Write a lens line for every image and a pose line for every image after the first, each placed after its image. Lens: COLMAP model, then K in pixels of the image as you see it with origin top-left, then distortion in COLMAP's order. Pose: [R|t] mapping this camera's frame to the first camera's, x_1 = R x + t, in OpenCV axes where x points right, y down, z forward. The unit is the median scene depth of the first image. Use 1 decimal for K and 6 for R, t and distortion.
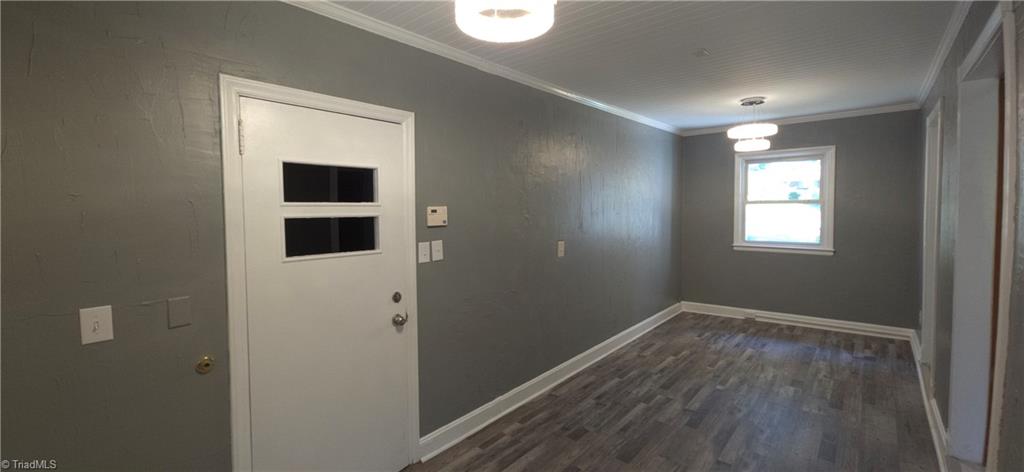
lens RADIAL K [[419.1, 0, 507.3], [0, 419.1, 224.6], [0, 0, 1]] dist [-0.001249, 0.000067]
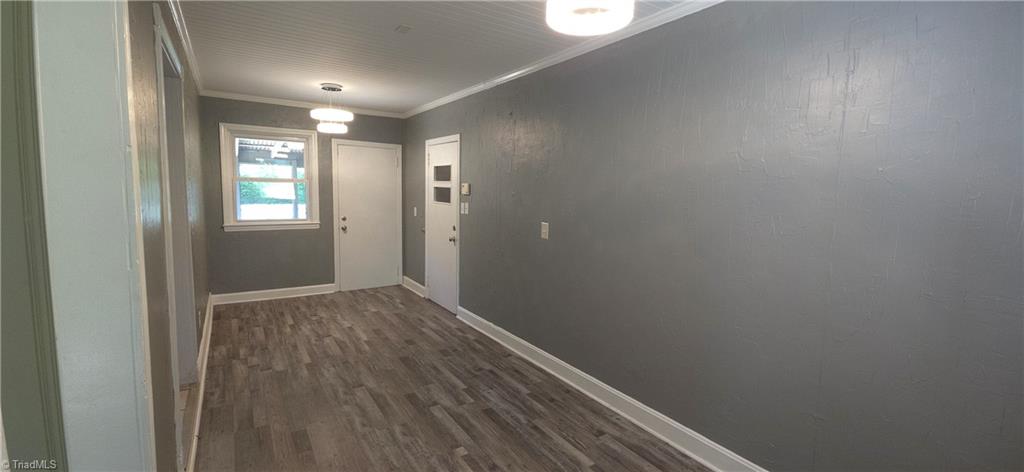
lens RADIAL K [[419.1, 0, 507.3], [0, 419.1, 224.6], [0, 0, 1]] dist [-0.001249, 0.000067]
pose [[-0.266603, 0.098280, -0.958782, 1.236270], [-0.053783, 0.991720, 0.116612, -0.071522], [0.962305, 0.082655, -0.259110, 1.359583]]
